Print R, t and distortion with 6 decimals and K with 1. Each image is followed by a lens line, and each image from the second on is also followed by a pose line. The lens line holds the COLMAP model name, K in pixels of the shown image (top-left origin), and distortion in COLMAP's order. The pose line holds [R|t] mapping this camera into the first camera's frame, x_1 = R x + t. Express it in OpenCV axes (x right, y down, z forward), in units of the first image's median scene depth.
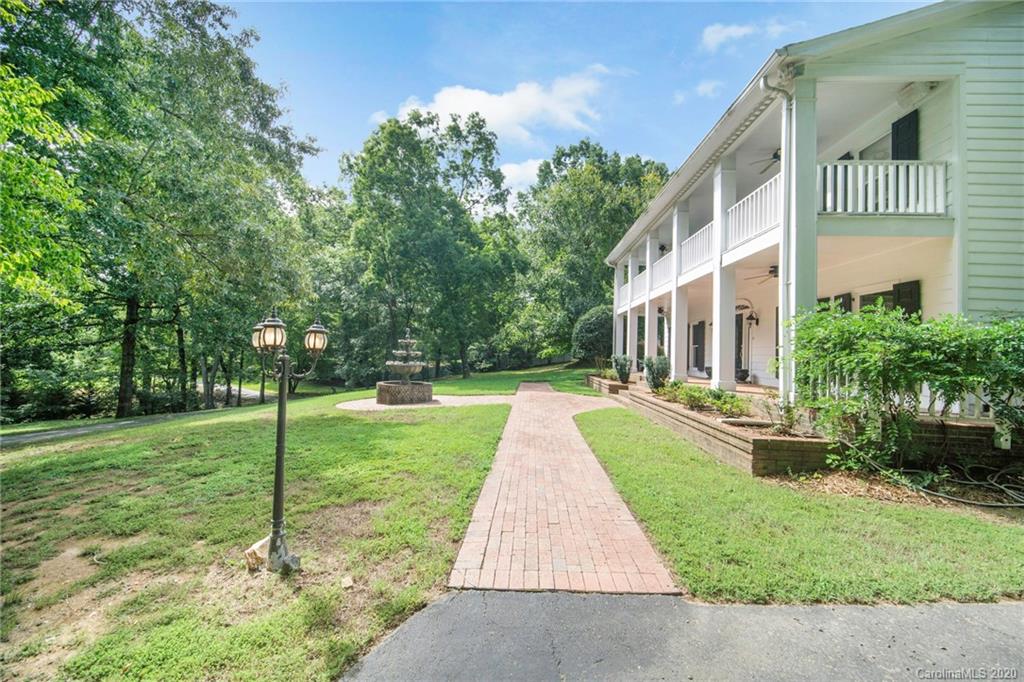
lens RADIAL K [[419.5, 0, 512.0], [0, 419.5, 341.0], [0, 0, 1]] dist [0.001250, 0.000070]
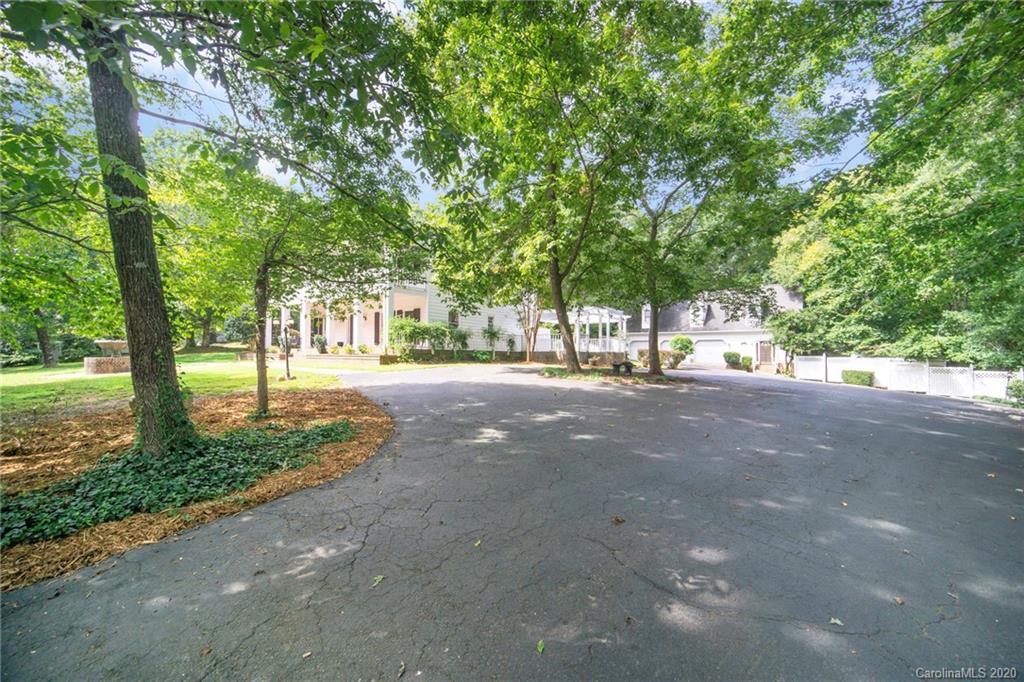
lens RADIAL K [[419.5, 0, 512.0], [0, 419.5, 341.0], [0, 0, 1]] dist [0.001250, 0.000070]
pose [[0.585410, -0.003539, 0.810730, -1.516805], [-0.011341, 0.999857, 0.012554, 0.063578], [-0.810658, -0.016544, 0.585286, -1.812457]]
